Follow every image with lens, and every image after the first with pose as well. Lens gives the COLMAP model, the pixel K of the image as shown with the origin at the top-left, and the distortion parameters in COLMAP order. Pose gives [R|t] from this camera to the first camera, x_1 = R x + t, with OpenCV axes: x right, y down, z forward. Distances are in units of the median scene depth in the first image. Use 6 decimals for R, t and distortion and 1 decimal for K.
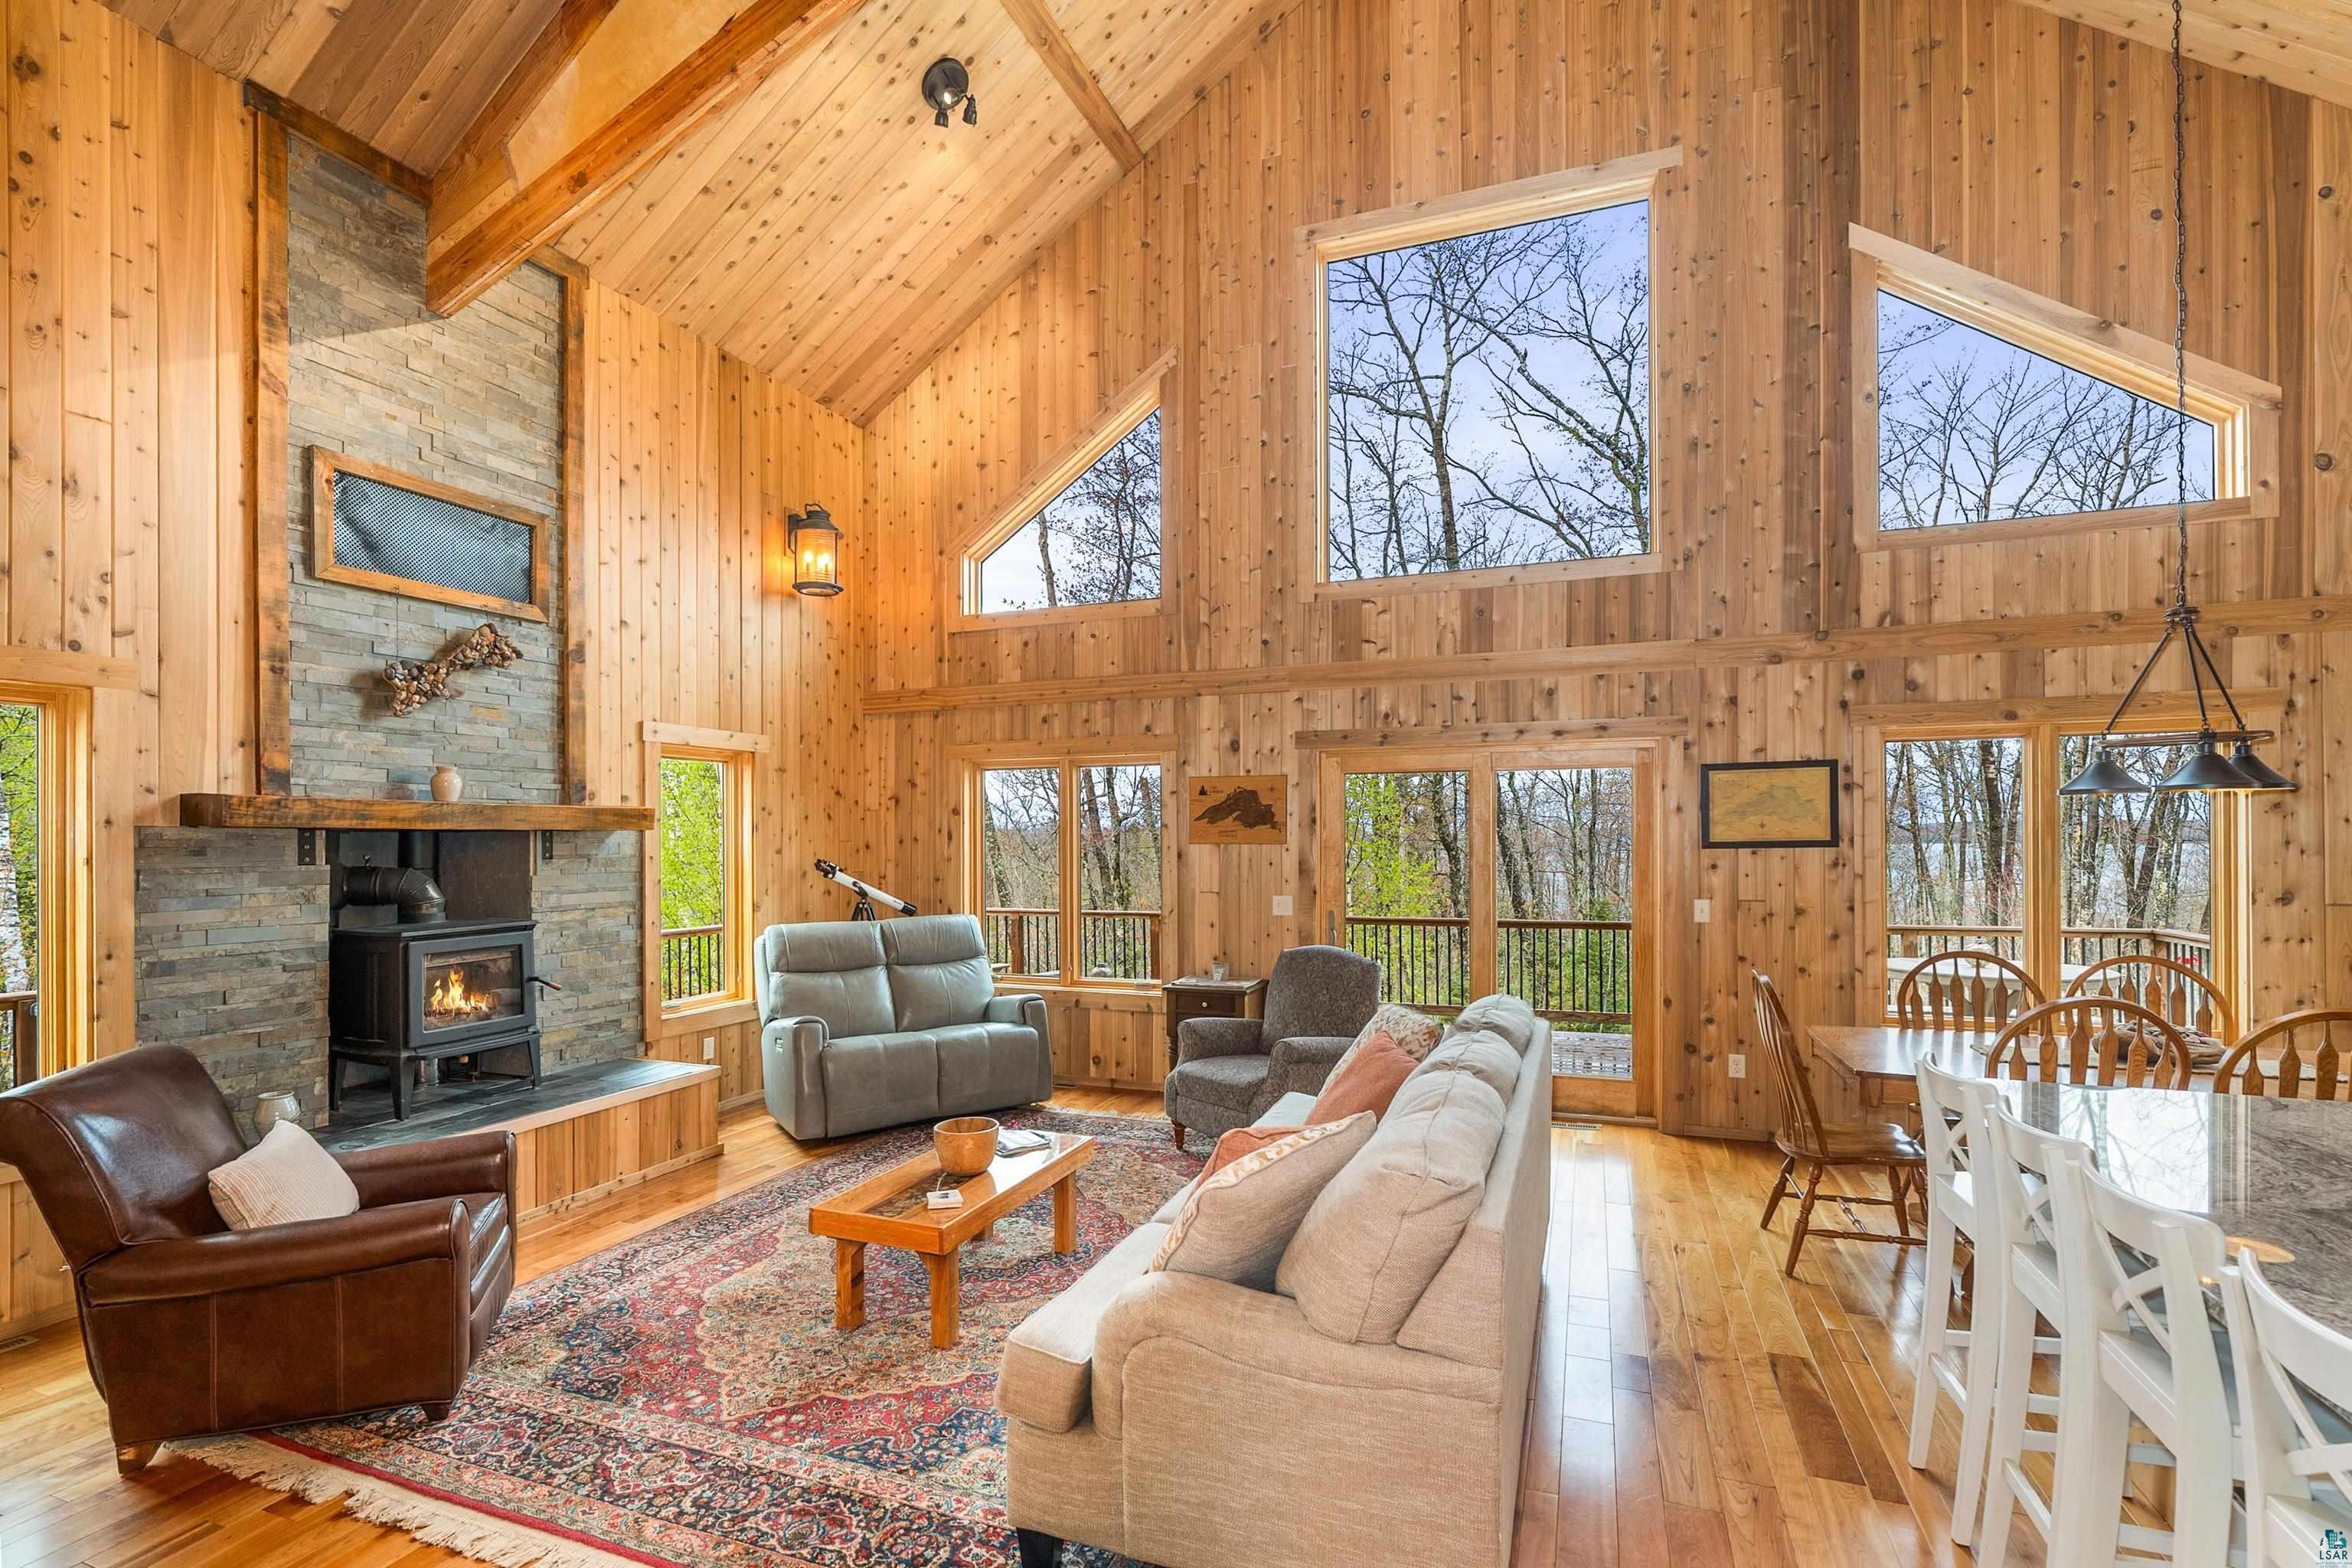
lens RADIAL K [[1074.5, 0, 1153.1], [0, 1074.5, 836.6], [0, 0, 1]] dist [-0.007205, 0.001858]
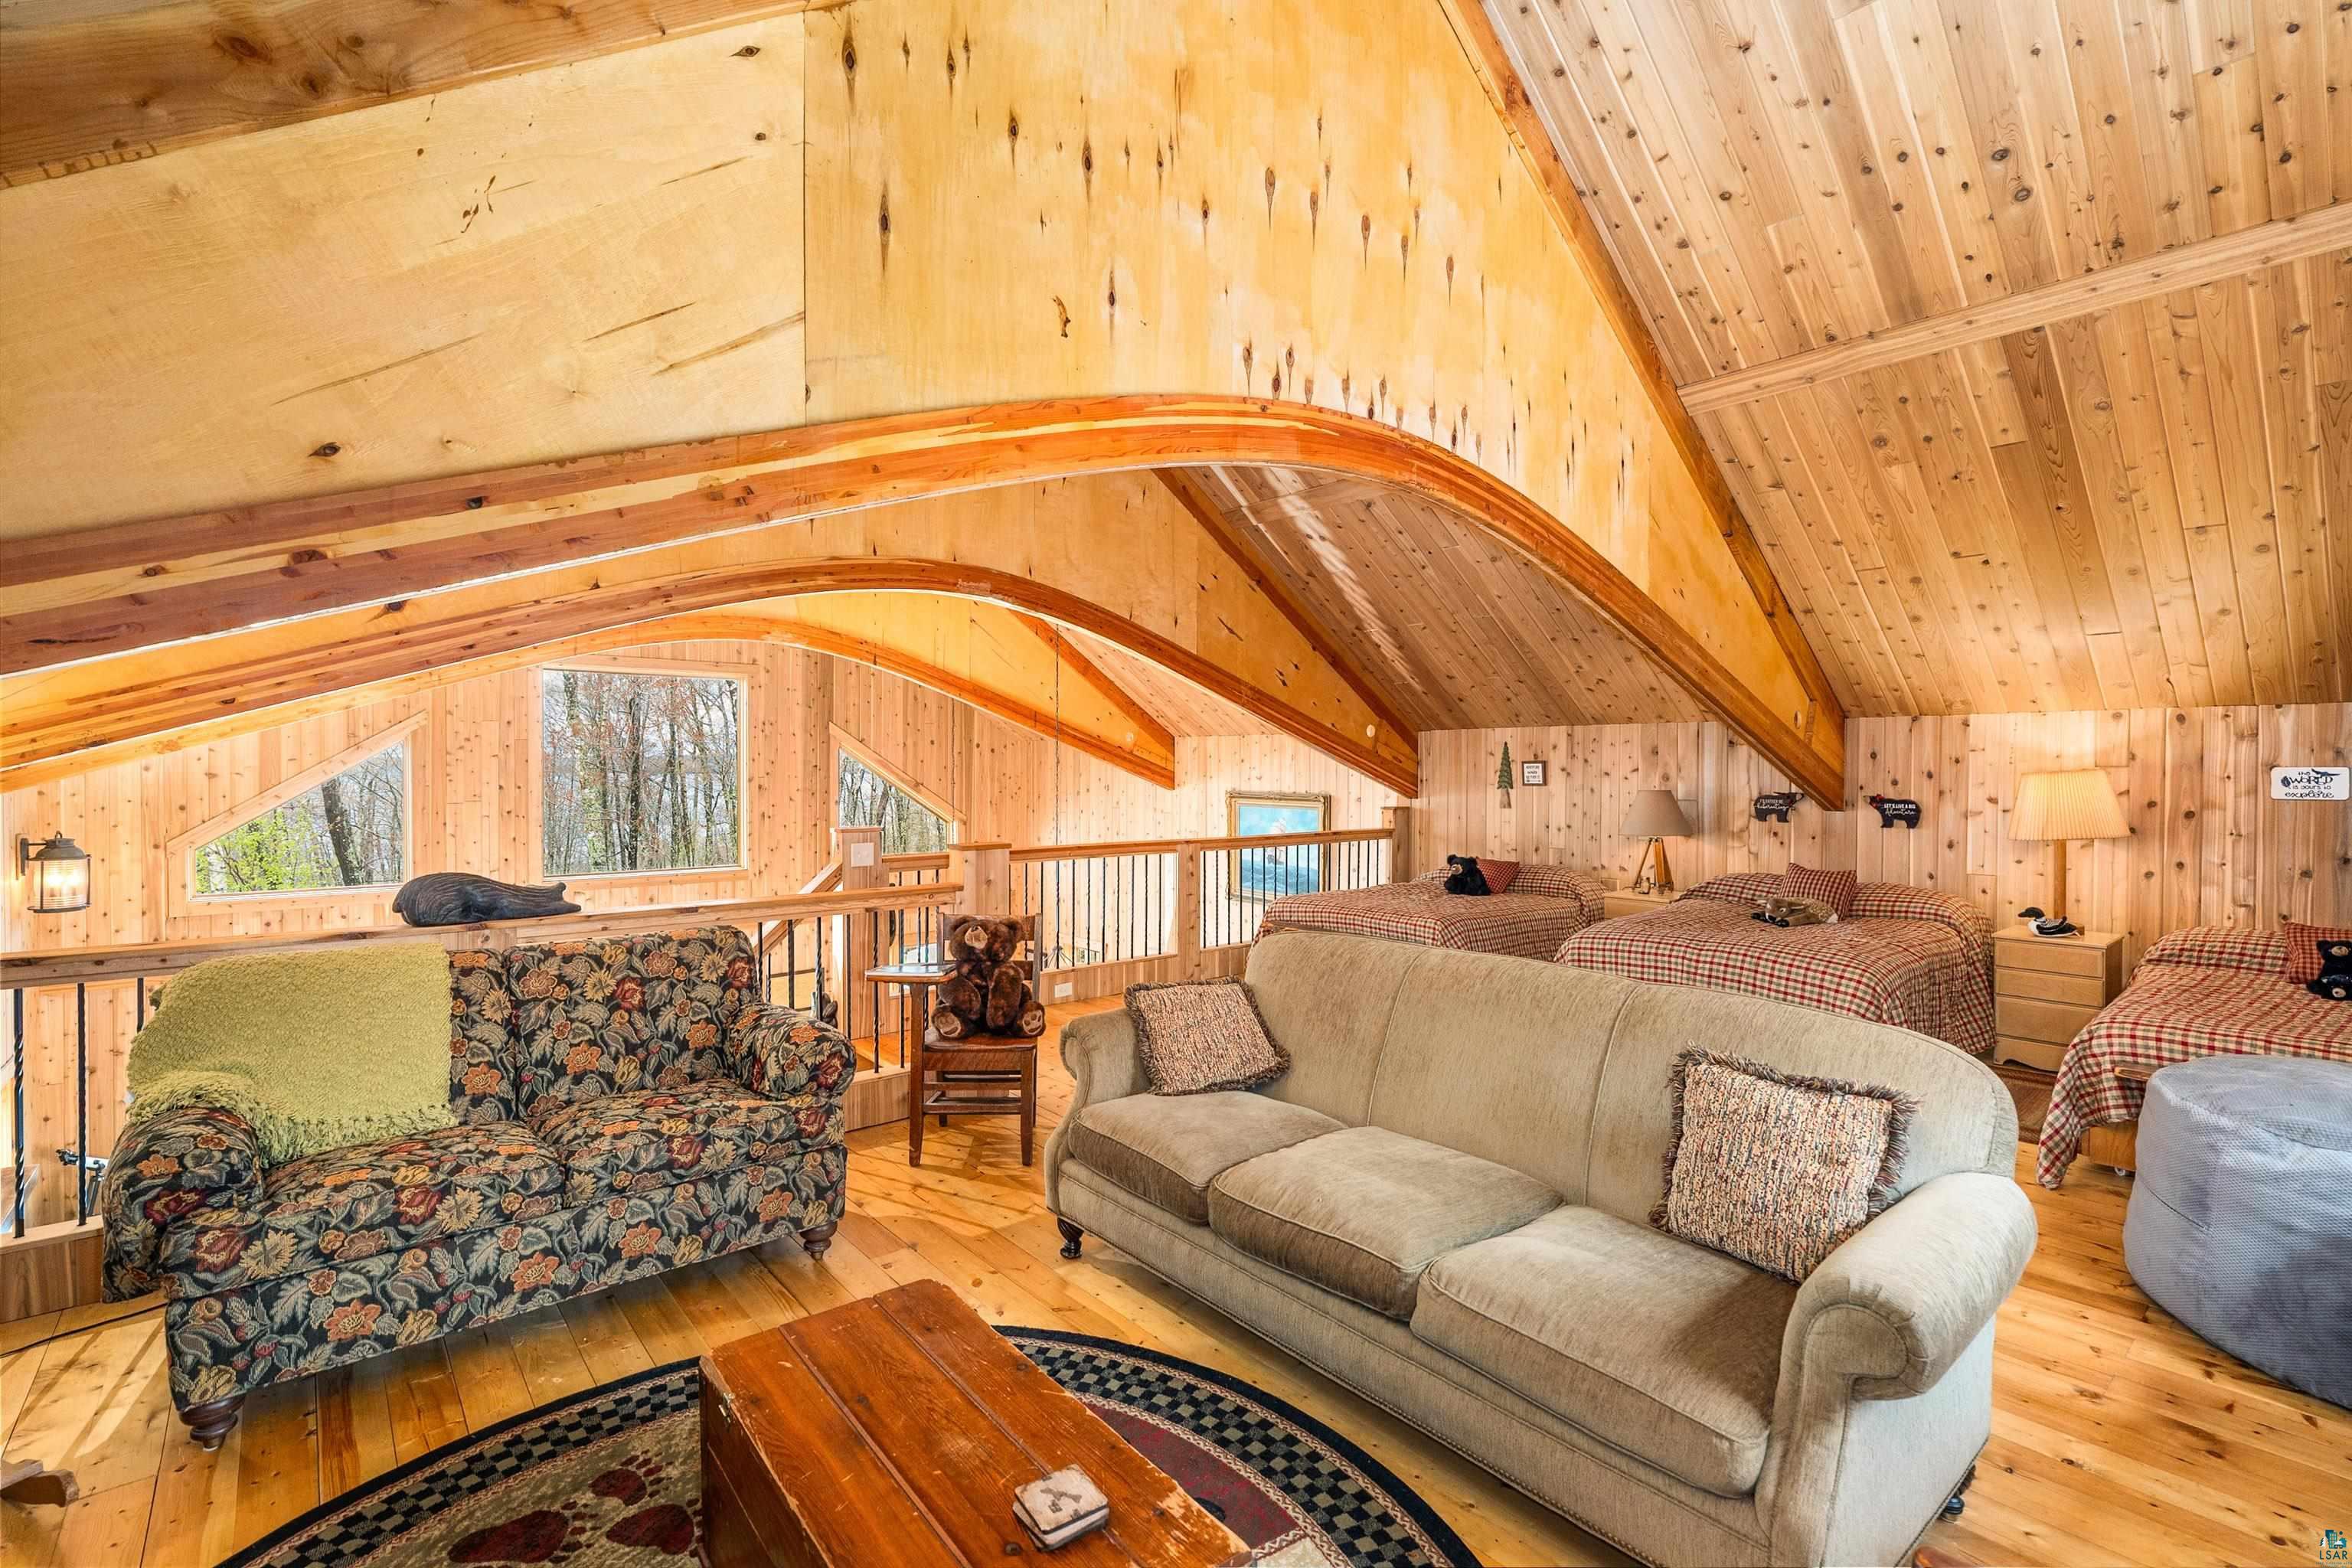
lens RADIAL K [[1074.5, 0, 1177.1], [0, 1074.5, 775.5], [0, 0, 1]] dist [-0.007205, 0.001858]
pose [[0.484304, -0.006897, 0.874872, -0.901155], [-0.002541, 0.999954, 0.009289, -0.481618], [-0.874896, -0.006722, 0.484264, -0.660456]]
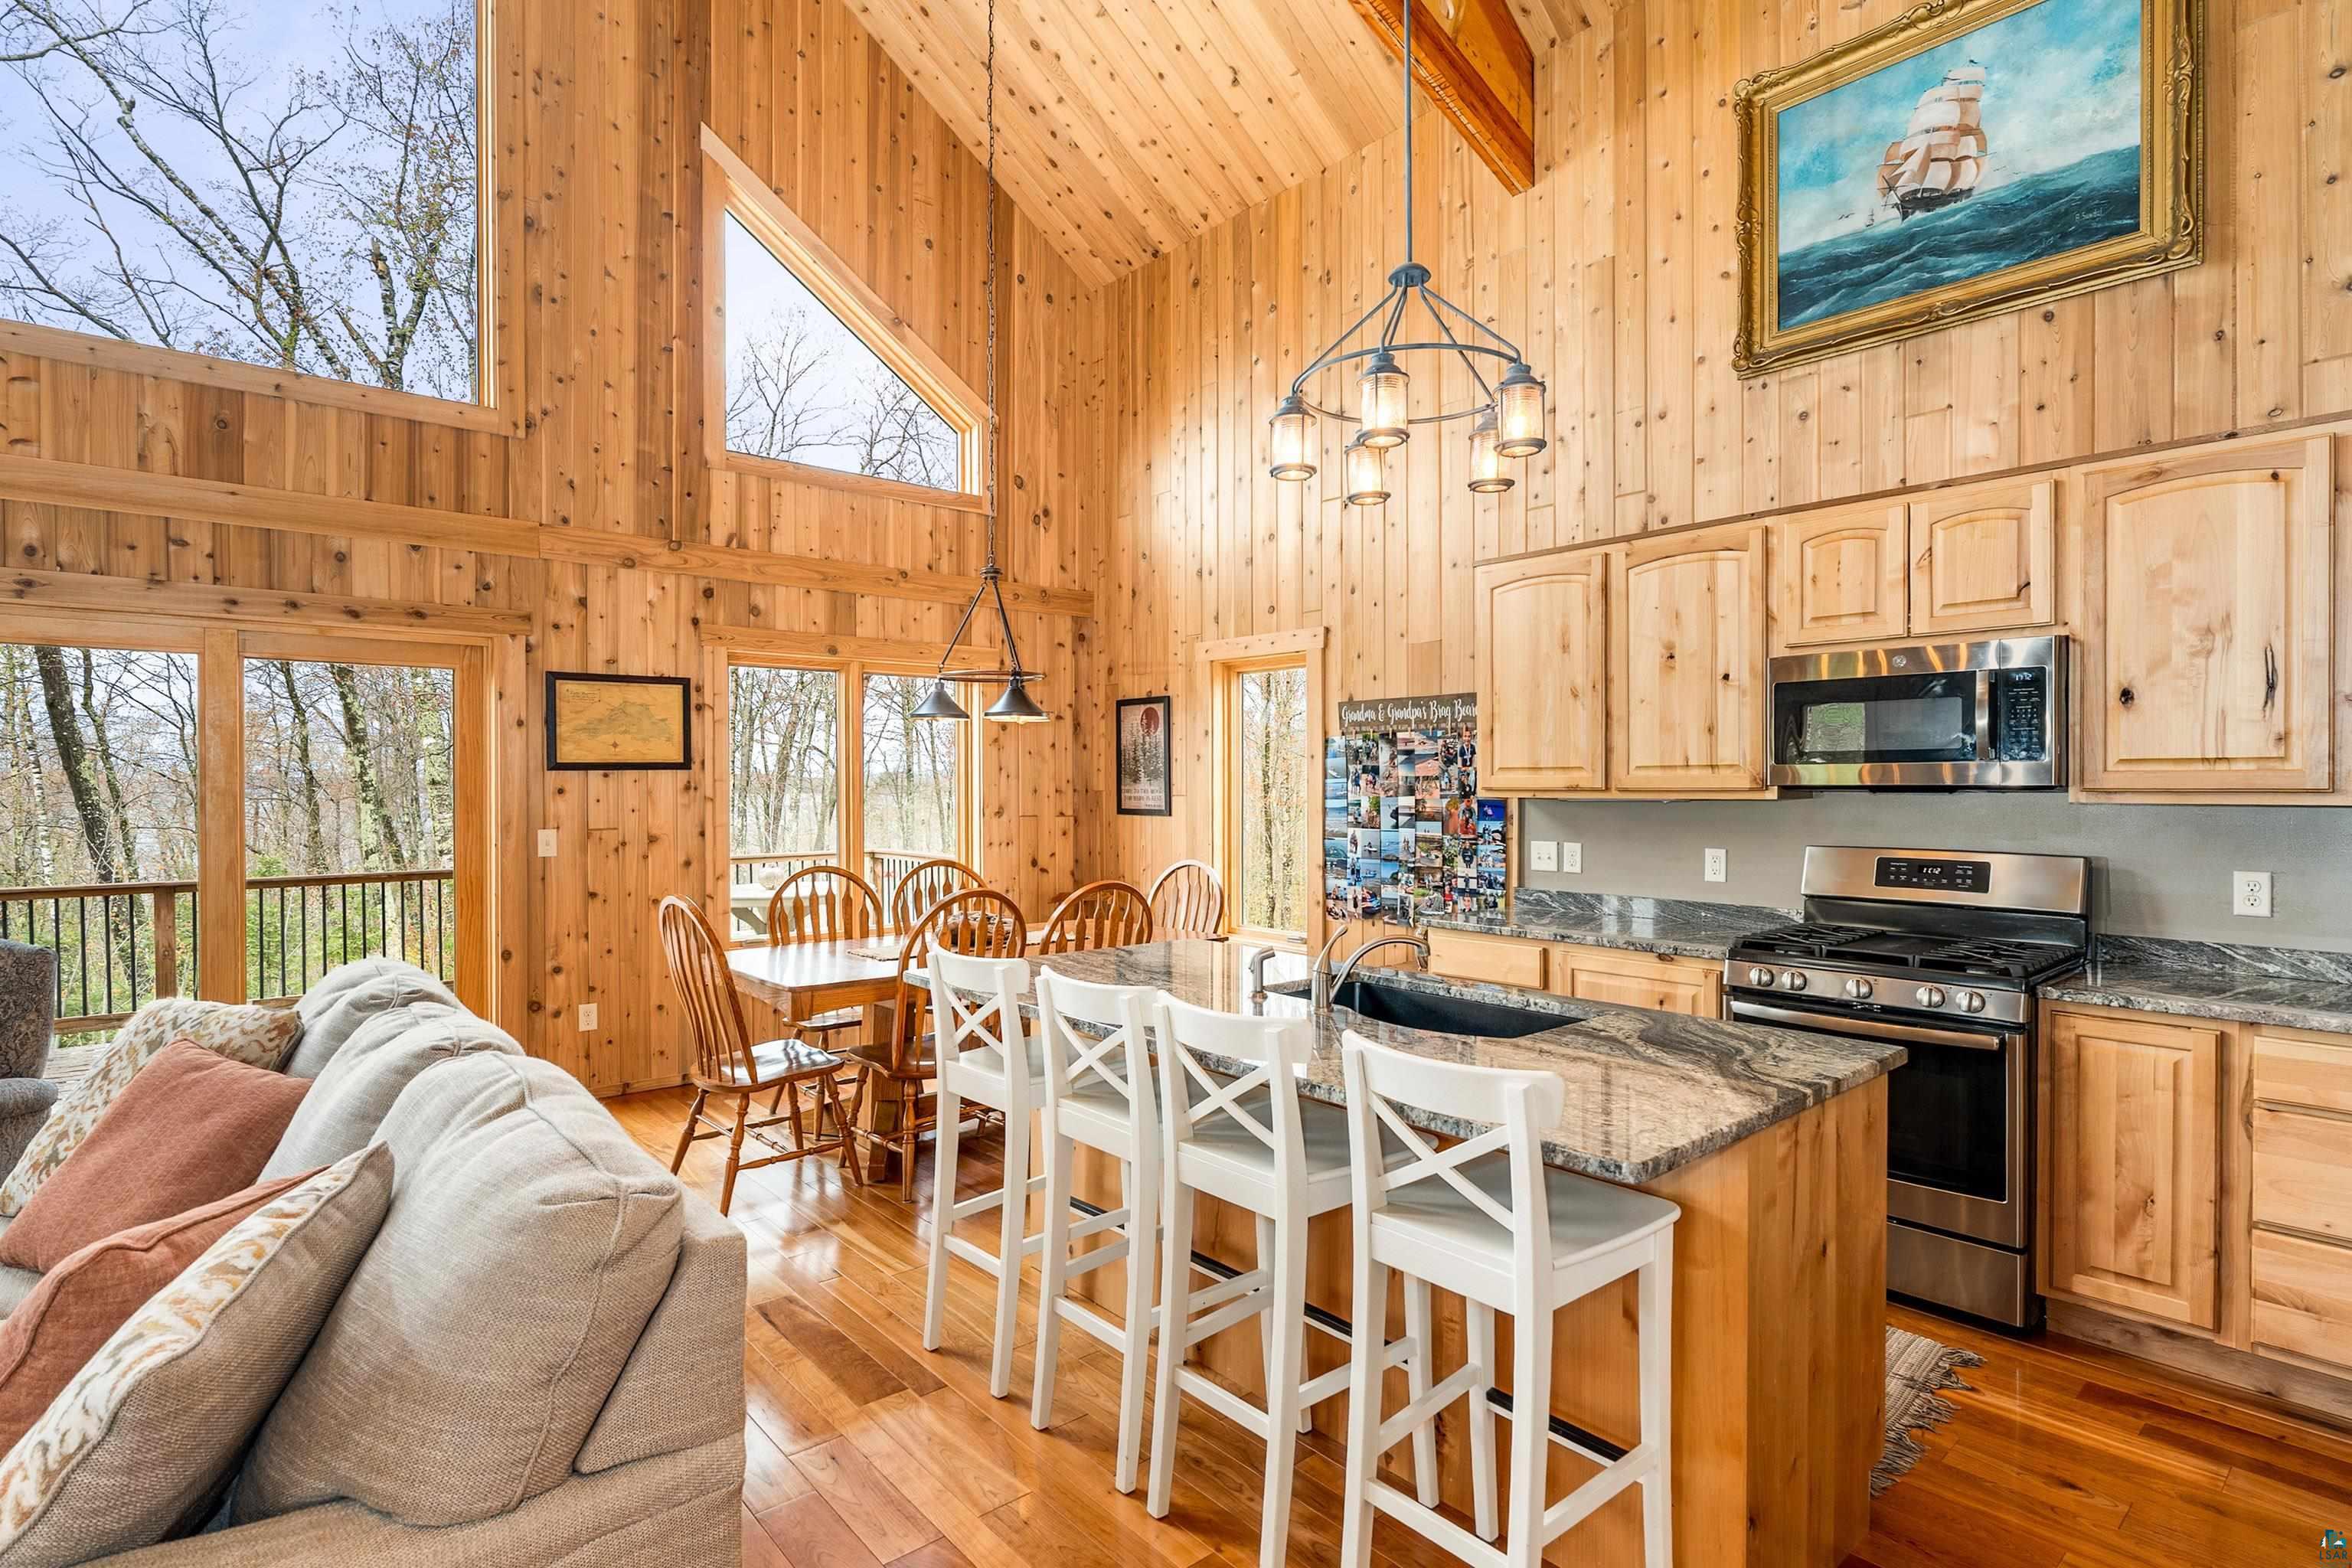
lens RADIAL K [[1158.1, 0, 1178.5], [0, 1158.1, 795.2], [0, 0, 1]] dist [-0.002723, -0.000606]
pose [[0.463953, -0.003030, 0.885855, -0.073147], [-0.004915, 0.999970, 0.005995, 0.023644], [-0.885846, -0.007136, 0.463924, 0.131468]]
